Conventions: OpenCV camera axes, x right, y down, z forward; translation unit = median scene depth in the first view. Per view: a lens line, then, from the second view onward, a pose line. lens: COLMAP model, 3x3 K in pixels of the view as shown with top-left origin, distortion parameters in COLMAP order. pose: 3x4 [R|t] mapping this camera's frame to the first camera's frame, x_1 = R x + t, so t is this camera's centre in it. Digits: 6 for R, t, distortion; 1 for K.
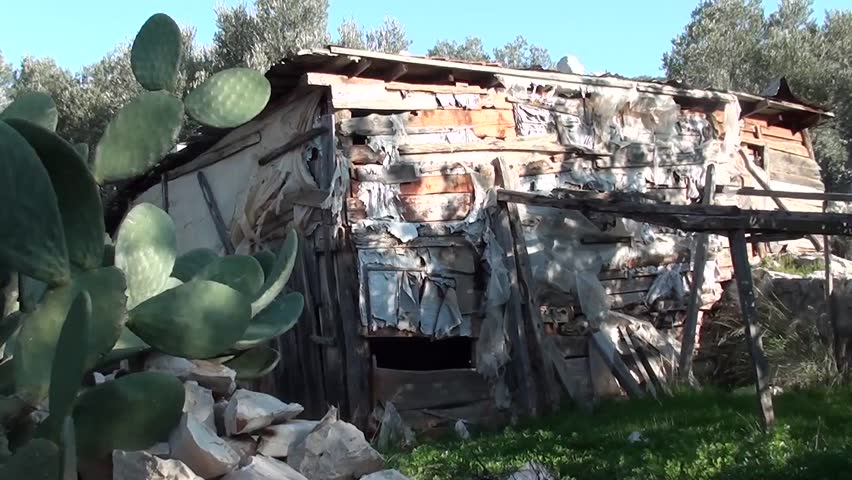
lens RADIAL K [[956.5, 0, 426.0], [0, 956.5, 240.0], [0, 0, 1]] dist [0.217107, -1.299309]
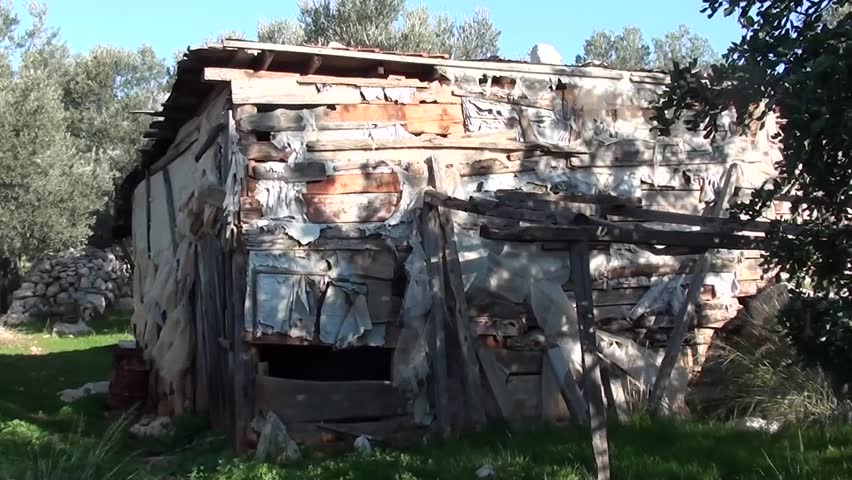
lens RADIAL K [[956.5, 0, 426.0], [0, 956.5, 240.0], [0, 0, 1]] dist [0.217107, -1.299309]
pose [[0.972277, 0.024139, -0.232583, 0.279611], [-0.022920, 0.999706, 0.007940, -0.010903], [0.232706, -0.002389, 0.972544, 0.092361]]
